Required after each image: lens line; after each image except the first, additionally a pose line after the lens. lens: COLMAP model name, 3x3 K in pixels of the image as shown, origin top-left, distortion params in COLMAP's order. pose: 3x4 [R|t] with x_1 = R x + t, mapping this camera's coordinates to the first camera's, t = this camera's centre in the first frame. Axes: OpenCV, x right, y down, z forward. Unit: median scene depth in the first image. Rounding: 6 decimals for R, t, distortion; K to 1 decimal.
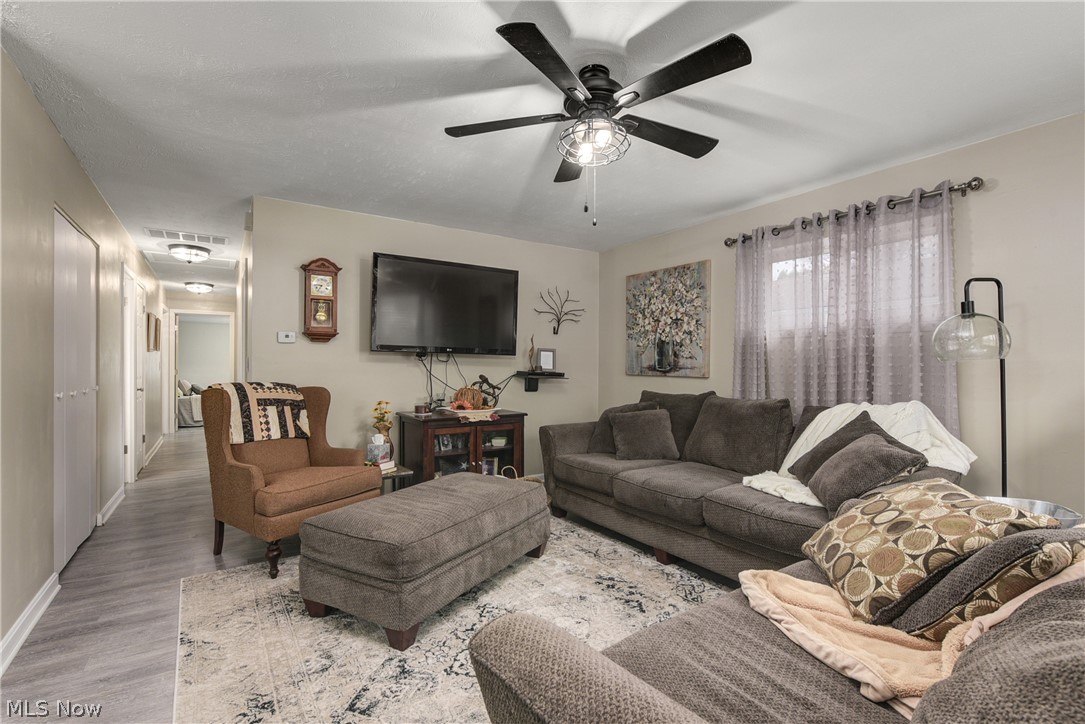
lens RADIAL K [[492.2, 0, 540.7], [0, 492.2, 362.3], [0, 0, 1]] dist [0.001149, -0.000005]
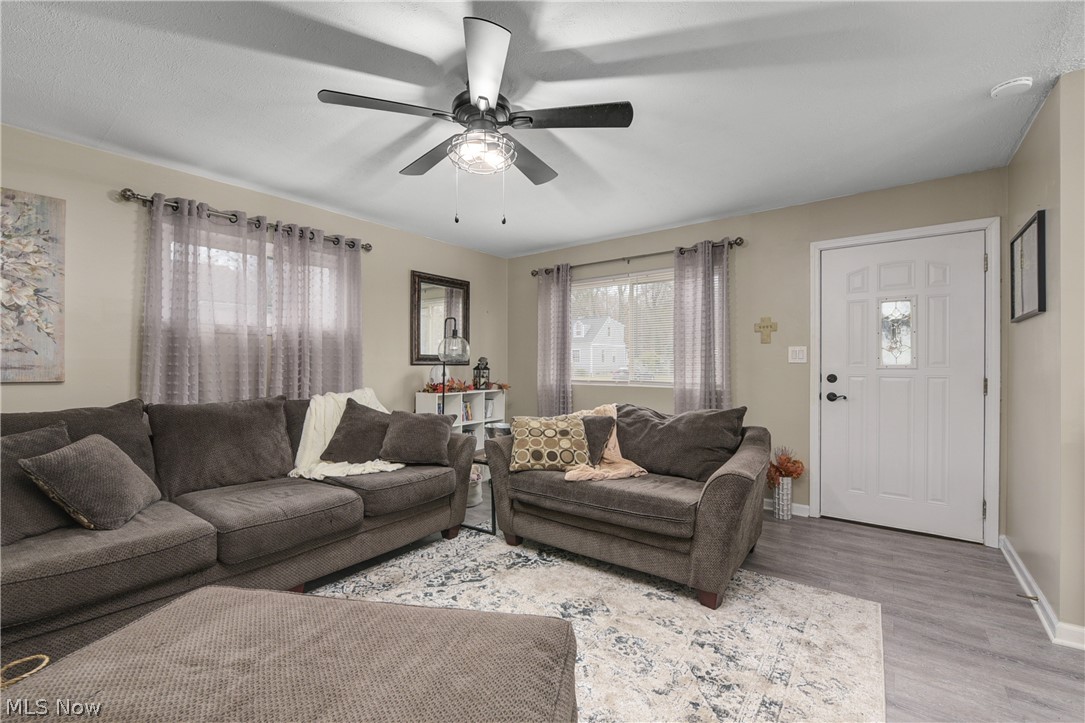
lens RADIAL K [[459.1, 0, 539.8], [0, 459.1, 360.4], [0, 0, 1]] dist [-0.001921, -0.000109]
pose [[-0.329012, 0.007343, 0.944297, -0.508326], [-0.001316, 0.999965, -0.008235, 0.007488], [-0.944325, -0.003952, -0.328991, 0.718847]]
